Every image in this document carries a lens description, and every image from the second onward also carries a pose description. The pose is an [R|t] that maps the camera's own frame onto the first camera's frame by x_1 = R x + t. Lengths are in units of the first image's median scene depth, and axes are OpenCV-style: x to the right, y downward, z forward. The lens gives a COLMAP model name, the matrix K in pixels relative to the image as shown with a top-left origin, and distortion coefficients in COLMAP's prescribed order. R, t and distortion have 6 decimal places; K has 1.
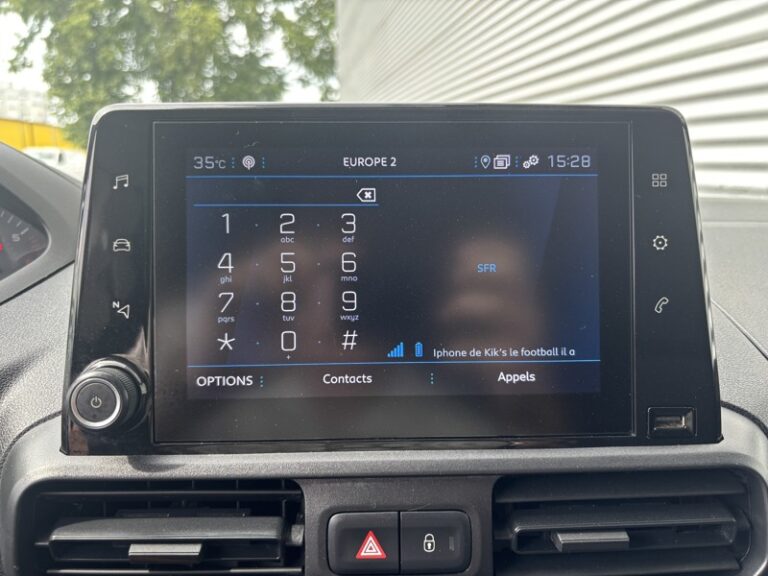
lens RADIAL K [[583.8, 0, 381.8], [0, 583.8, 290.1], [0, 0, 1]] dist [-0.022695, -0.001616]
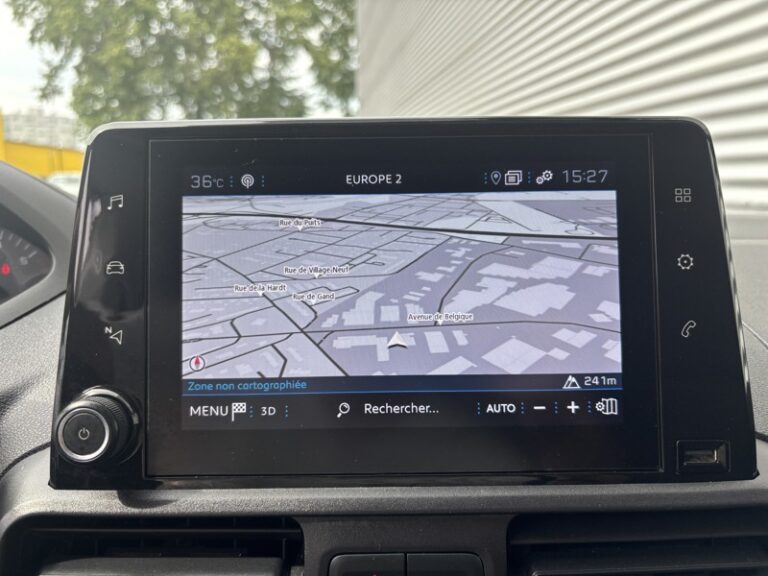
lens RADIAL K [[585.9, 0, 385.9], [0, 585.9, 286.6], [0, 0, 1]] dist [-0.001988, -0.041116]
pose [[0.999488, -0.004856, -0.031621, 0.028827], [0.003522, 0.999107, -0.042108, -0.004178], [0.031798, 0.041975, 0.998613, 0.051830]]
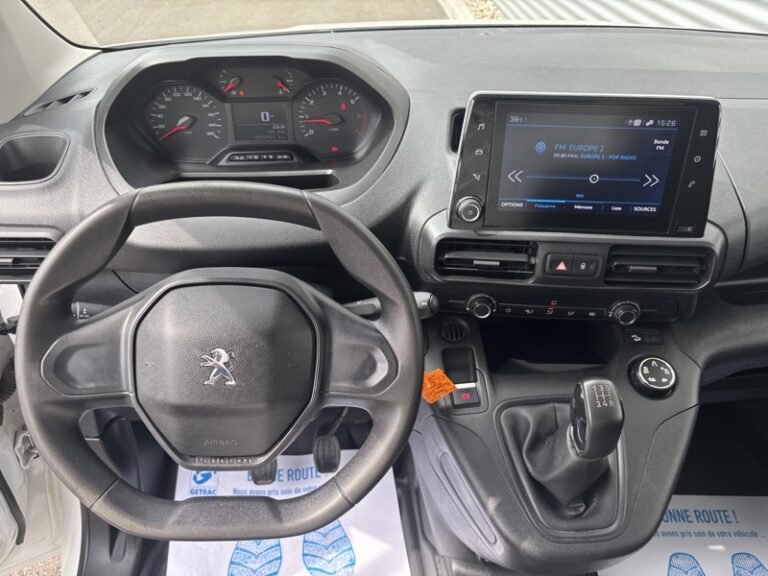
lens RADIAL K [[583.8, 0, 381.8], [0, 583.8, 290.1], [0, 0, 1]] dist [-0.022695, -0.001616]
pose [[0.994141, 0.064484, -0.086750, -0.599354], [-0.020224, 0.899352, 0.436757, -0.631719], [0.106183, -0.432444, 0.895387, -1.579257]]
